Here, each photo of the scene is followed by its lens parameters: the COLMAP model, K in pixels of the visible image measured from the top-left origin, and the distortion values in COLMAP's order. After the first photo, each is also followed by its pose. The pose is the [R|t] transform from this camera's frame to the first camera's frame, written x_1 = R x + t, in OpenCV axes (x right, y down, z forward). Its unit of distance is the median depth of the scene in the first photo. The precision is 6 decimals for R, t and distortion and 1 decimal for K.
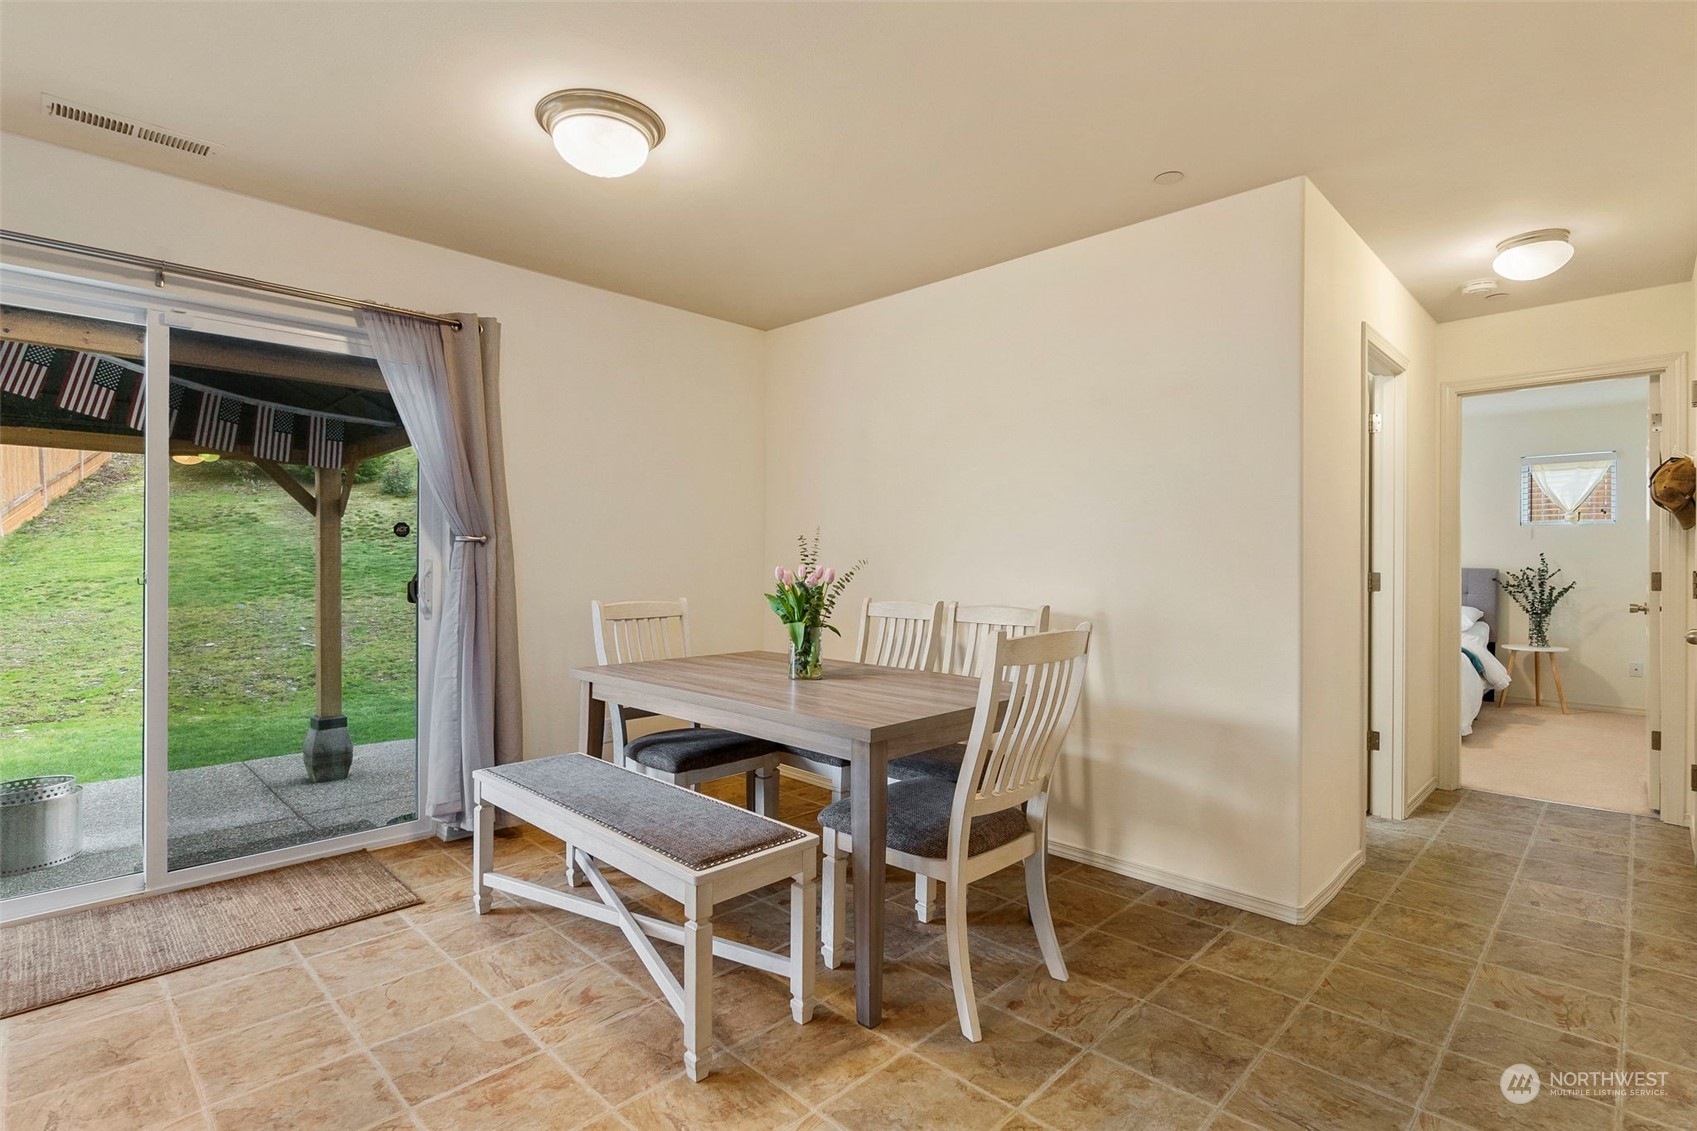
lens RADIAL K [[804.3, 0, 833.4], [0, 804.3, 567.5], [0, 0, 1]] dist [0.006373, -0.000573]
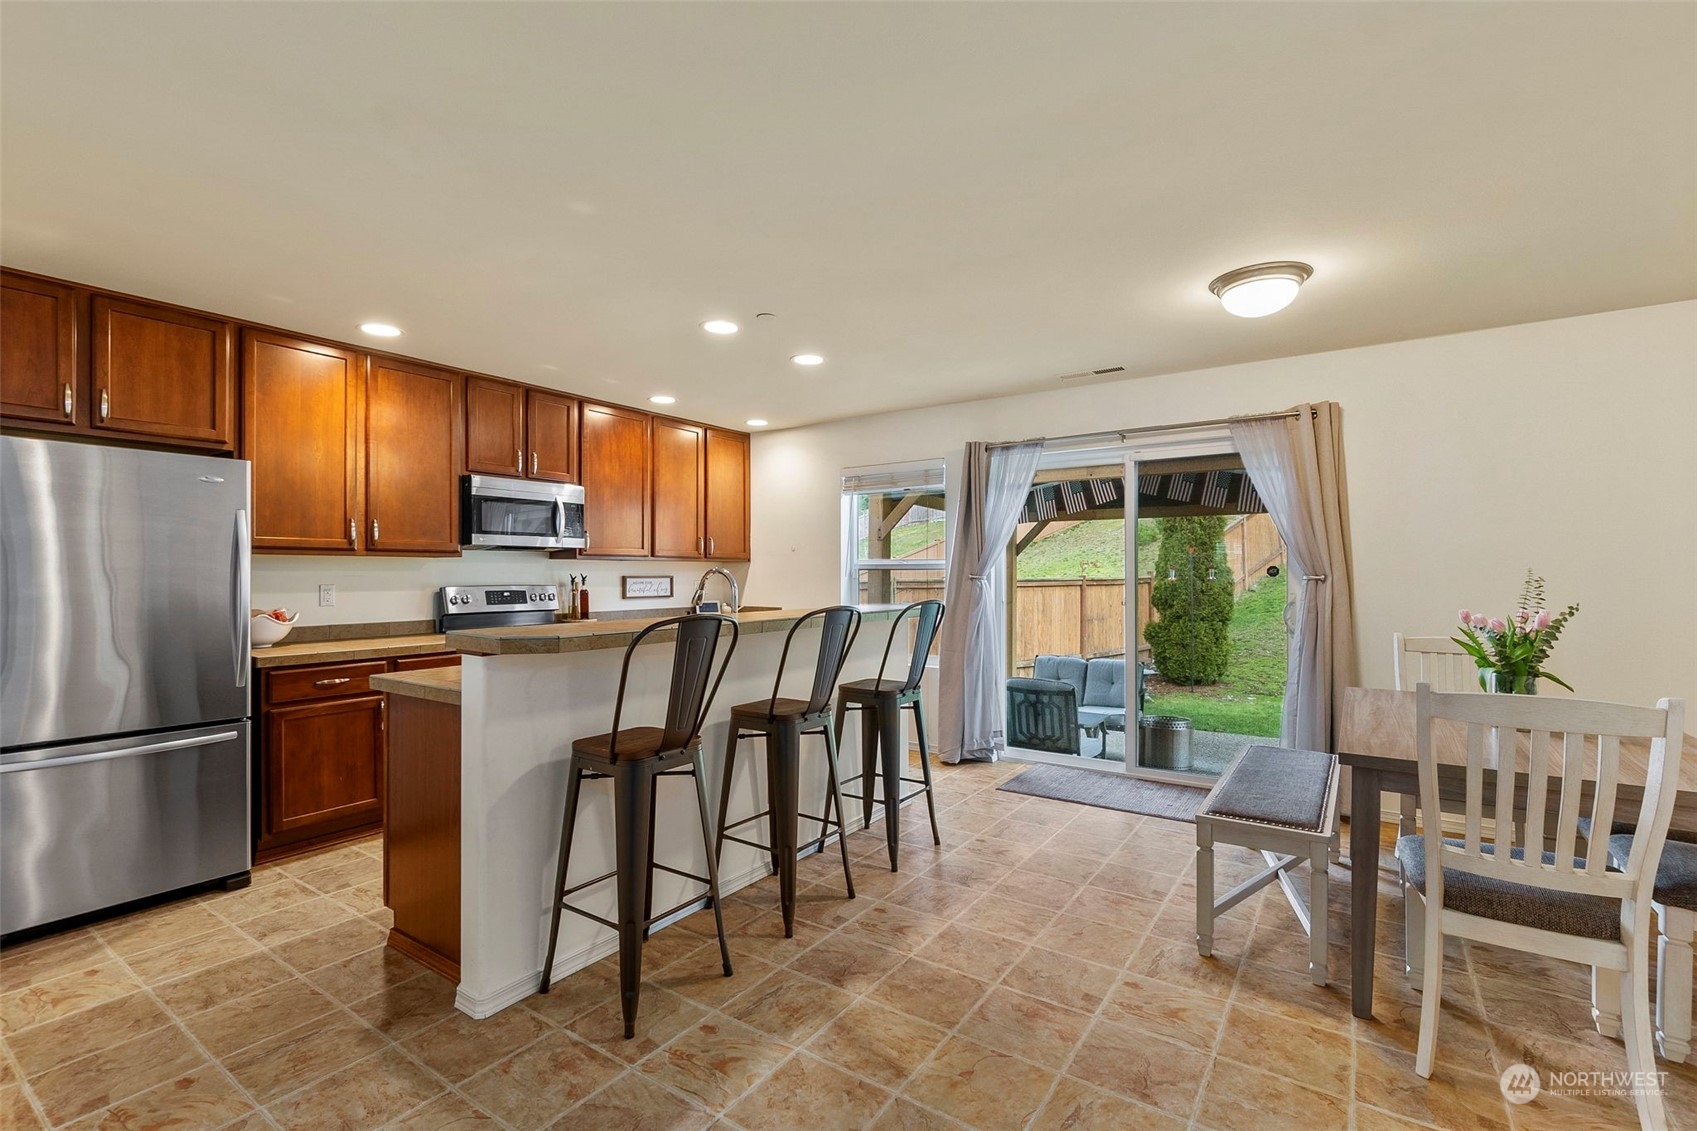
lens RADIAL K [[804.3, 0, 838.9], [0, 804.3, 575.8], [0, 0, 1]] dist [0.006373, -0.000573]
pose [[0.160907, 0.000996, -0.986969, 0.849231], [-0.007987, 0.999968, -0.000293, -0.039057], [0.986937, 0.007931, 0.160909, 0.068721]]
